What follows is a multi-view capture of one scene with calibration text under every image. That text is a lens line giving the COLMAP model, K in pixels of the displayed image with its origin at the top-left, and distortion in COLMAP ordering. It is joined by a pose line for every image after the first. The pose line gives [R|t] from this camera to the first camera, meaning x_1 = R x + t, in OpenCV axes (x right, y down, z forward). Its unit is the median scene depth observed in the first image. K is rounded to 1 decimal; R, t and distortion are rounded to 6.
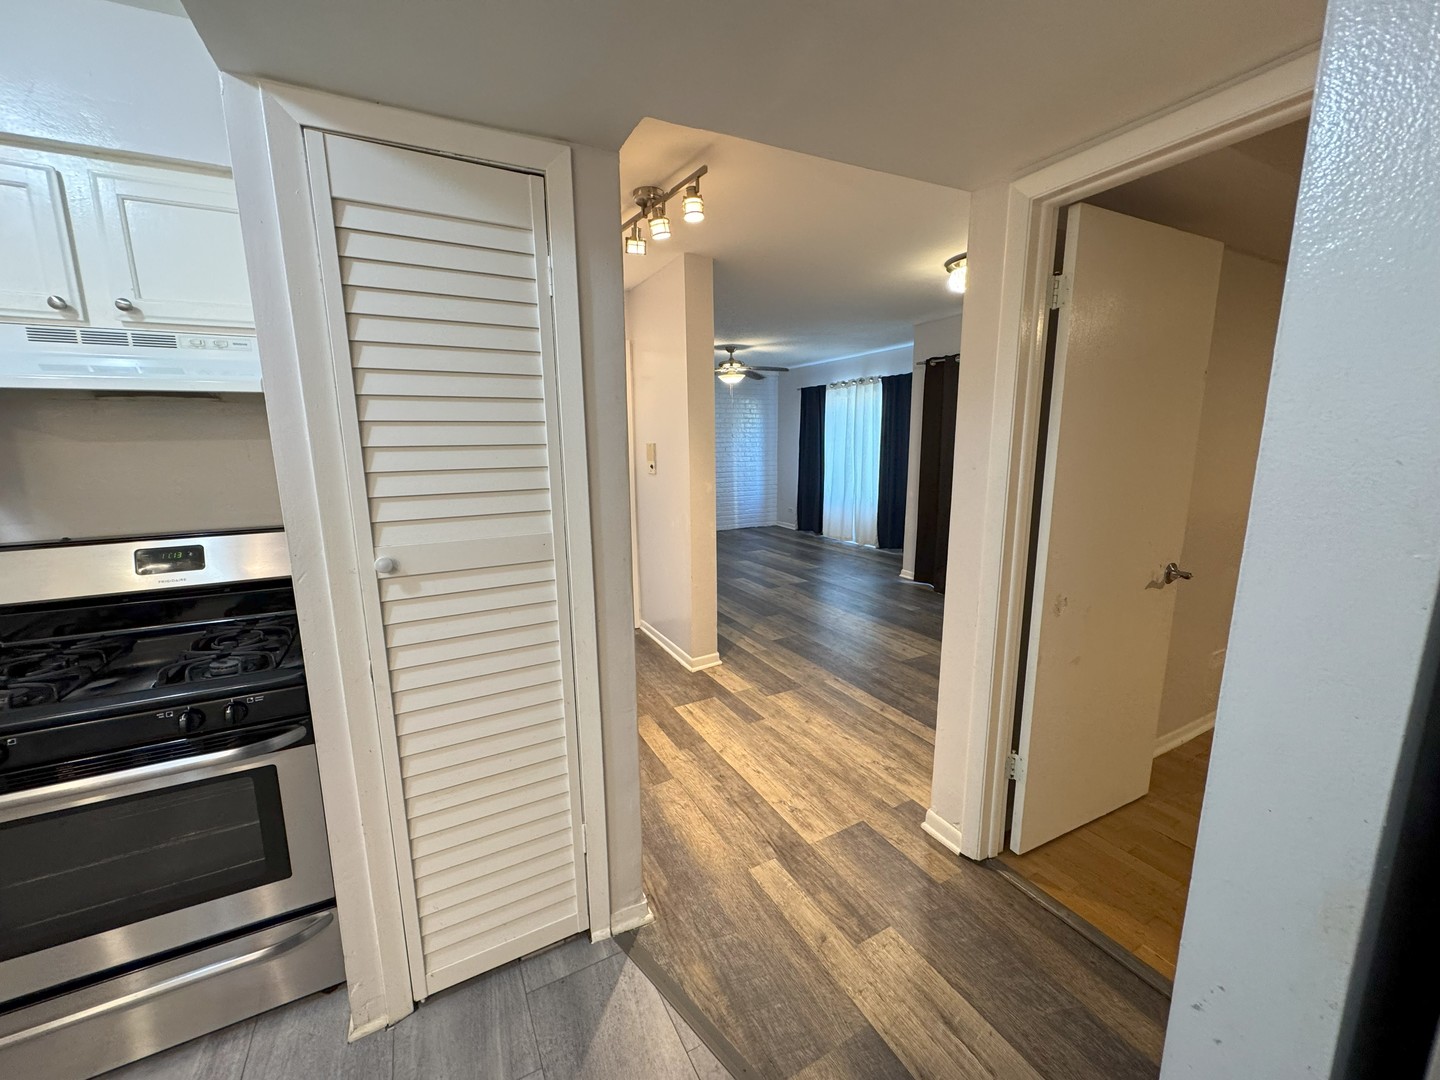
lens RADIAL K [[572.8, 0, 719.6], [0, 572.8, 540.1], [0, 0, 1]] dist [-0.005910, 0.001906]
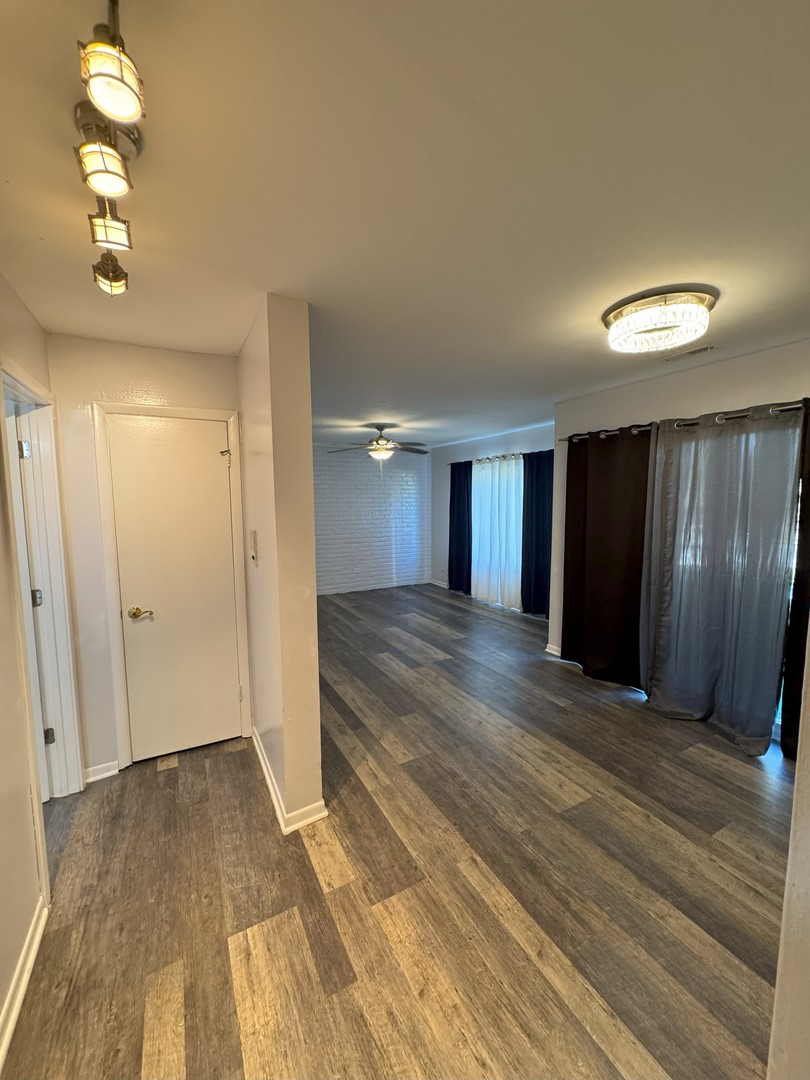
lens RADIAL K [[429.6, 0, 404.9], [0, 429.6, 541.1], [0, 0, 1]] dist [-0.005910, 0.001906]
pose [[0.999957, 0.001732, 0.009127, 0.065804], [-0.001020, 0.997000, -0.077397, -0.070448], [-0.009234, 0.077384, 0.996959, 0.253123]]
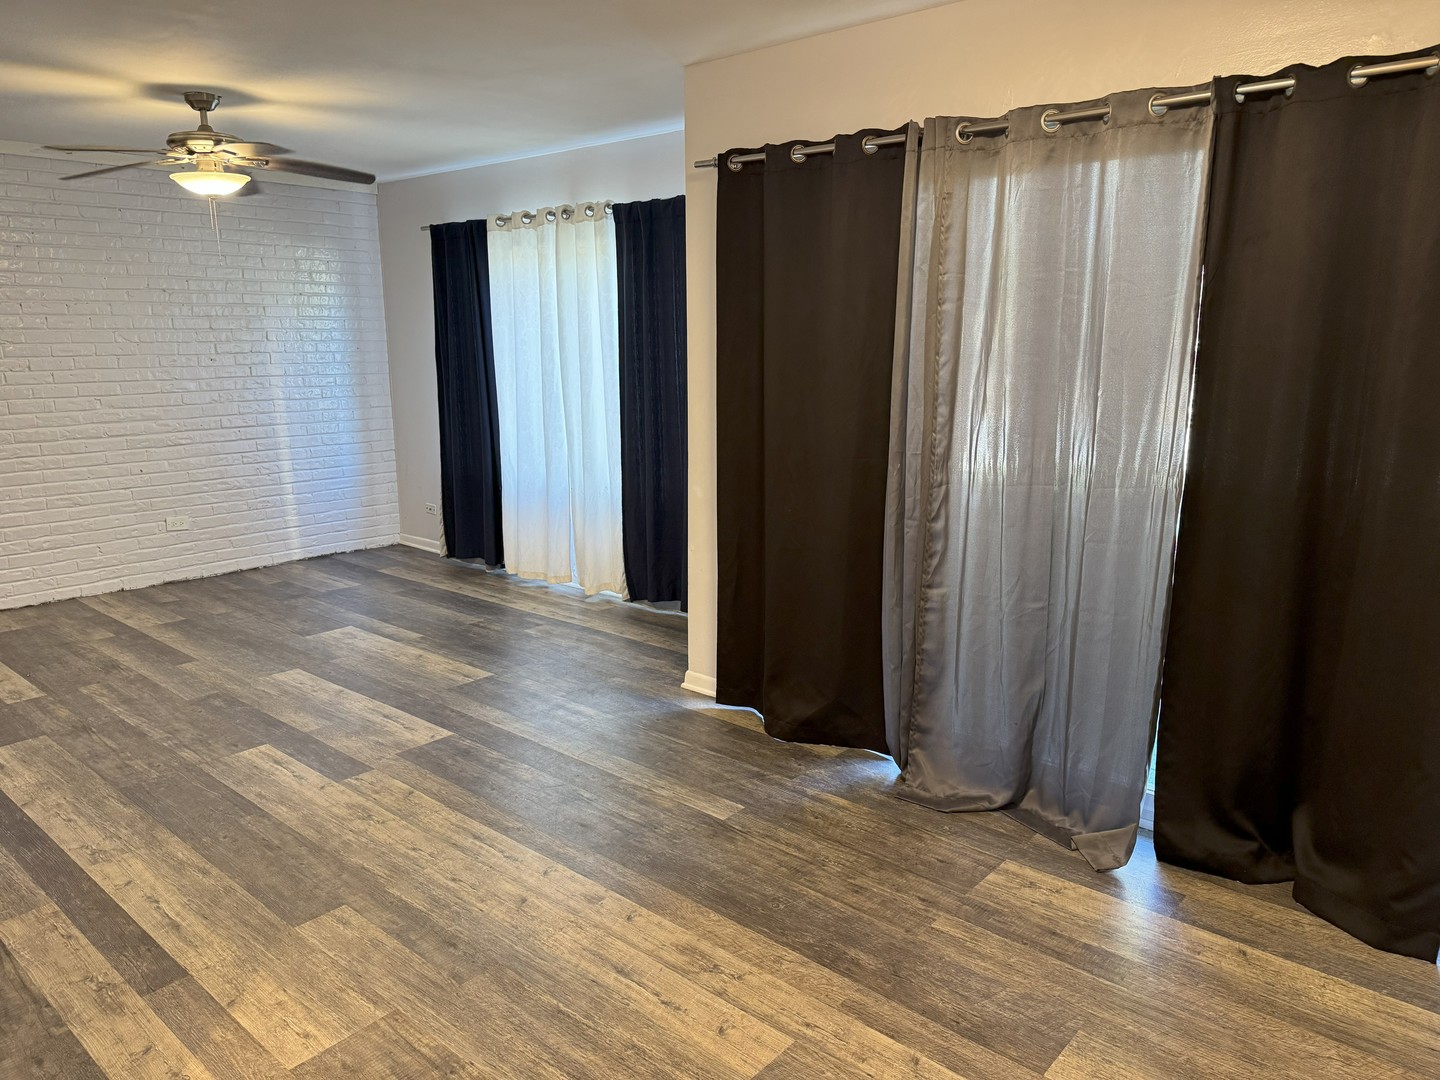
lens RADIAL K [[1005.8, 0, 720.4], [0, 1005.8, 544.6], [0, 0, 1]] dist [0.081908, -0.104168]
pose [[0.934197, -0.064845, 0.350816, 0.092778], [0.054176, 0.997724, 0.040152, -0.070879], [-0.352621, -0.018504, 0.935583, 0.315087]]
